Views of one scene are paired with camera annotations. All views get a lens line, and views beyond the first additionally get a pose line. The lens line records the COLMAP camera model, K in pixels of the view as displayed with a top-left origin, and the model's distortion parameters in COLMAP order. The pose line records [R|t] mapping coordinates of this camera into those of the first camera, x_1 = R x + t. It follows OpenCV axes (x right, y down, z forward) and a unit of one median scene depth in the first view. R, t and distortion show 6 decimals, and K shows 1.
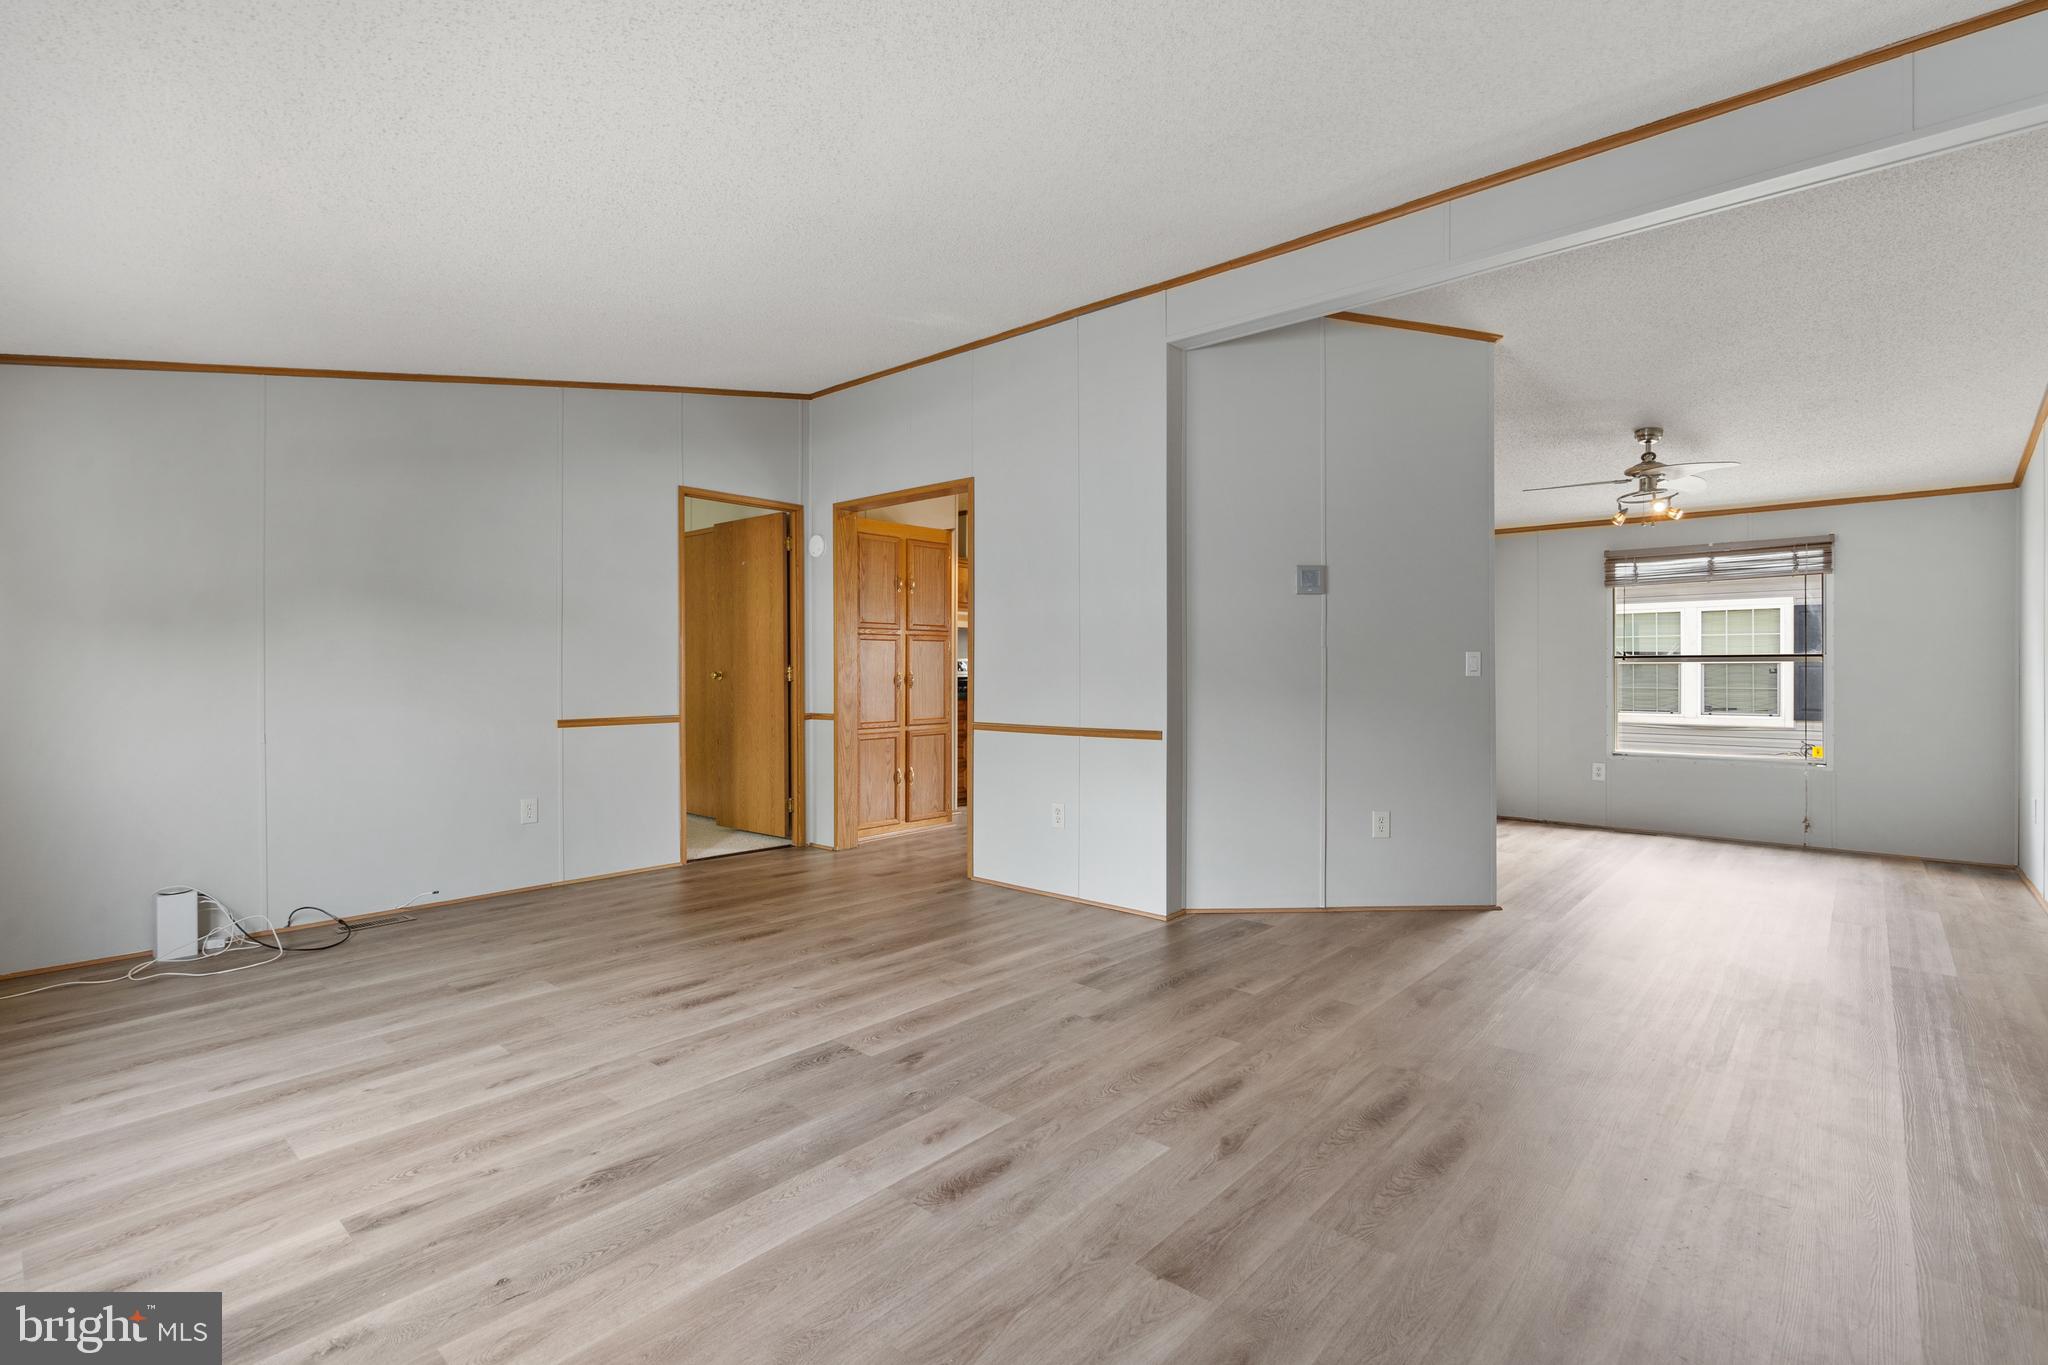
lens RADIAL K [[948.5, 0, 1013.3], [0, 948.5, 674.4], [0, 0, 1]] dist [0.000779, 0.000088]
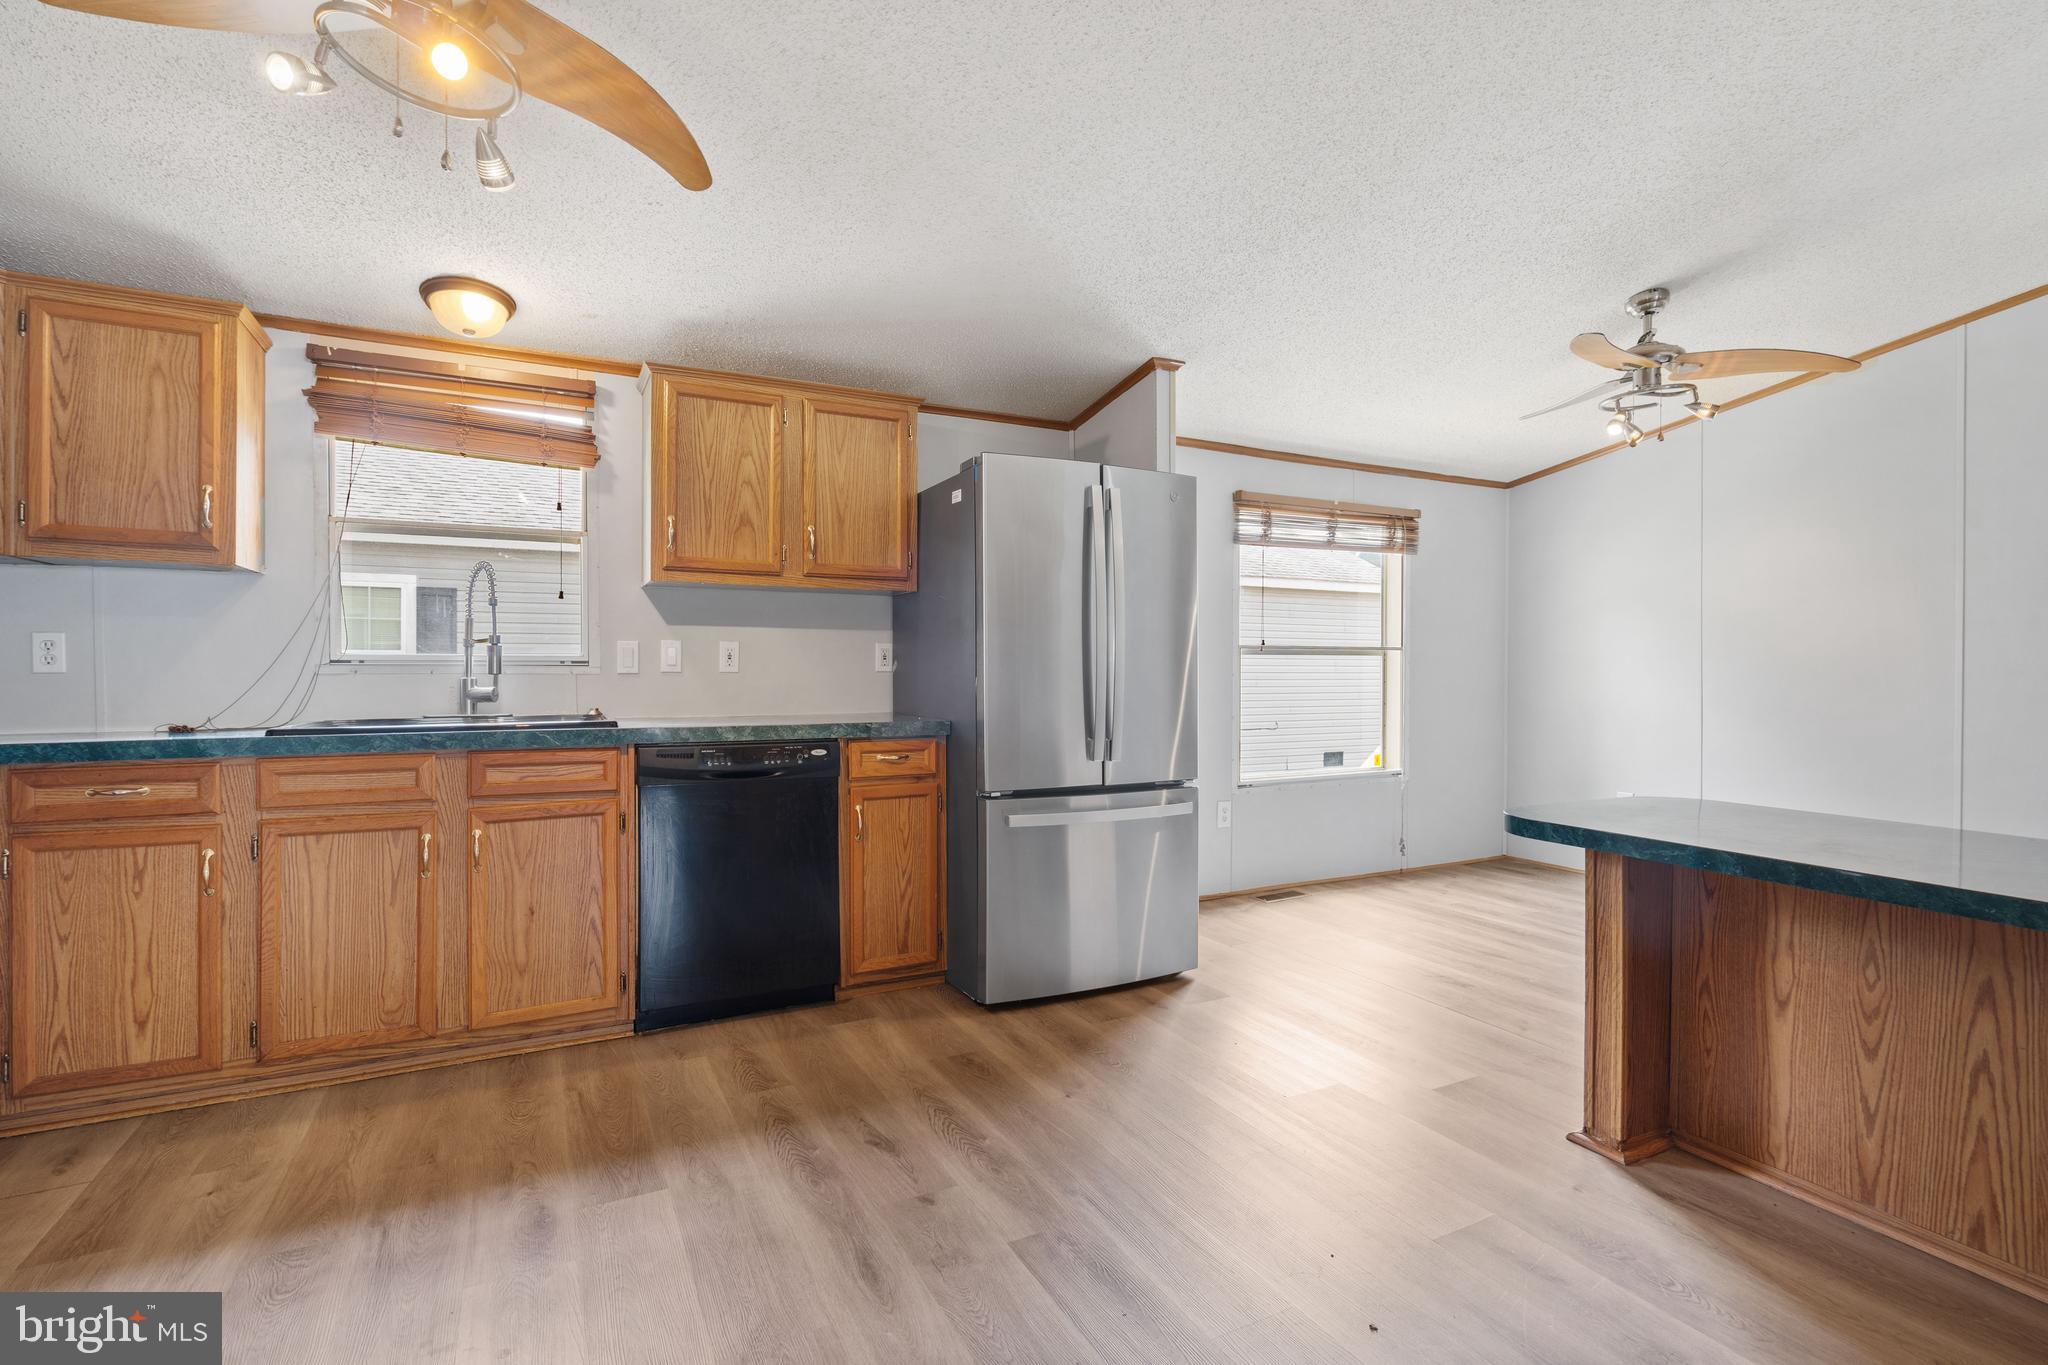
lens RADIAL K [[948.5, 0, 1013.3], [0, 948.5, 674.4], [0, 0, 1]] dist [0.000779, 0.000088]
pose [[0.353939, -0.006915, 0.935243, -0.141432], [0.002086, 0.999976, 0.006604, -0.005837], [-0.935266, -0.000386, 0.353945, 2.048739]]
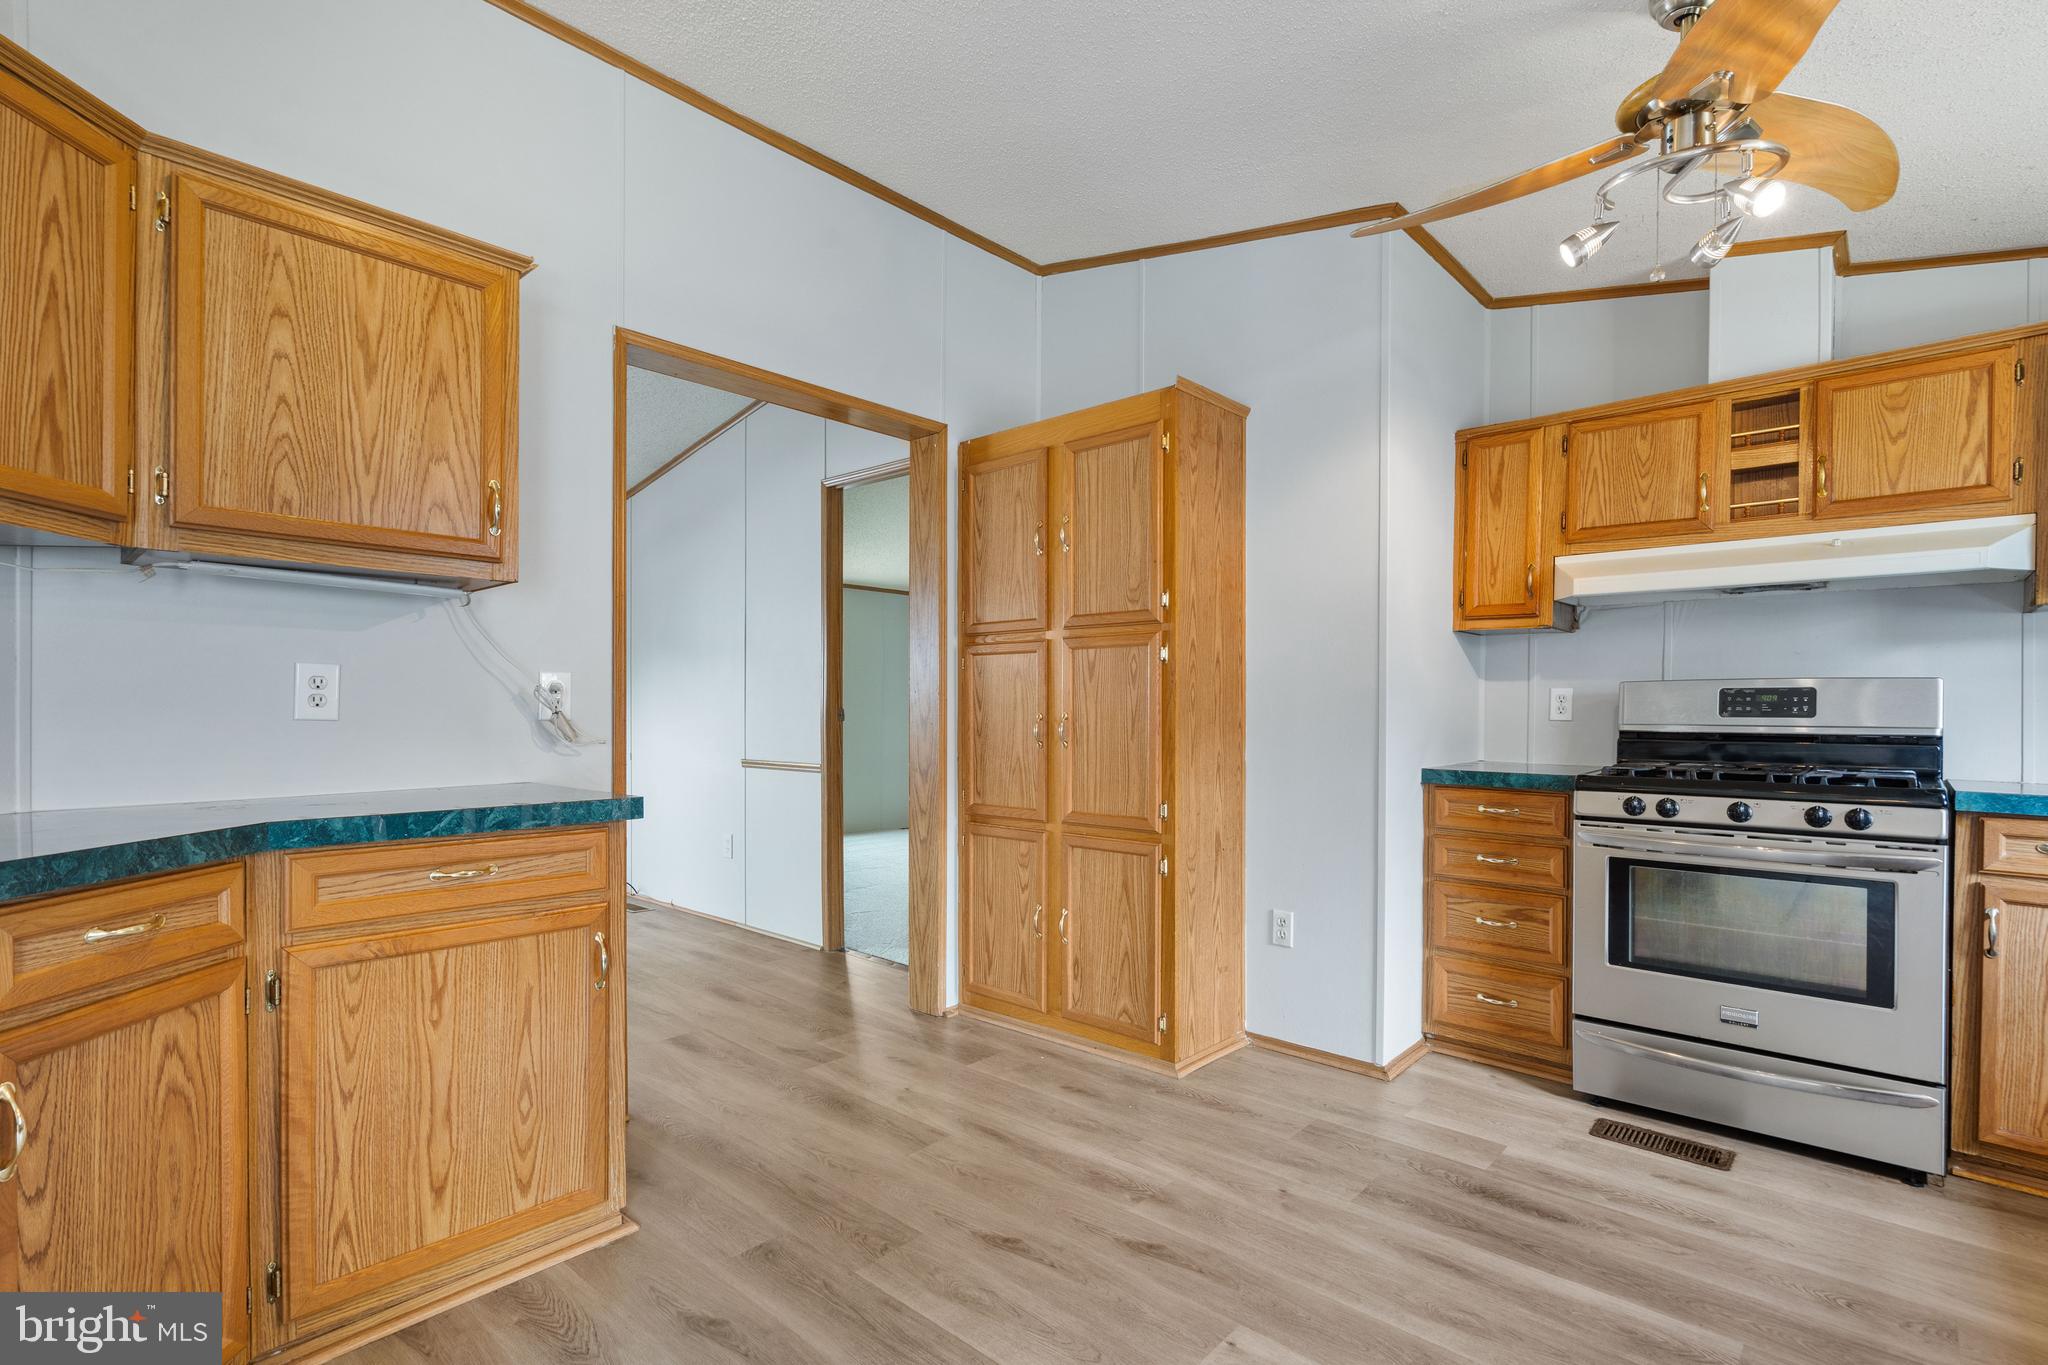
lens RADIAL K [[958.0, 0, 1023.0], [0, 958.0, 718.0], [0, 0, 1]] dist [-0.000279, -0.000212]
pose [[-0.002571, 0.010339, -0.999943, 0.823730], [-0.008358, 0.999911, 0.010360, -0.009570], [0.999962, 0.008385, -0.002485, 2.126056]]
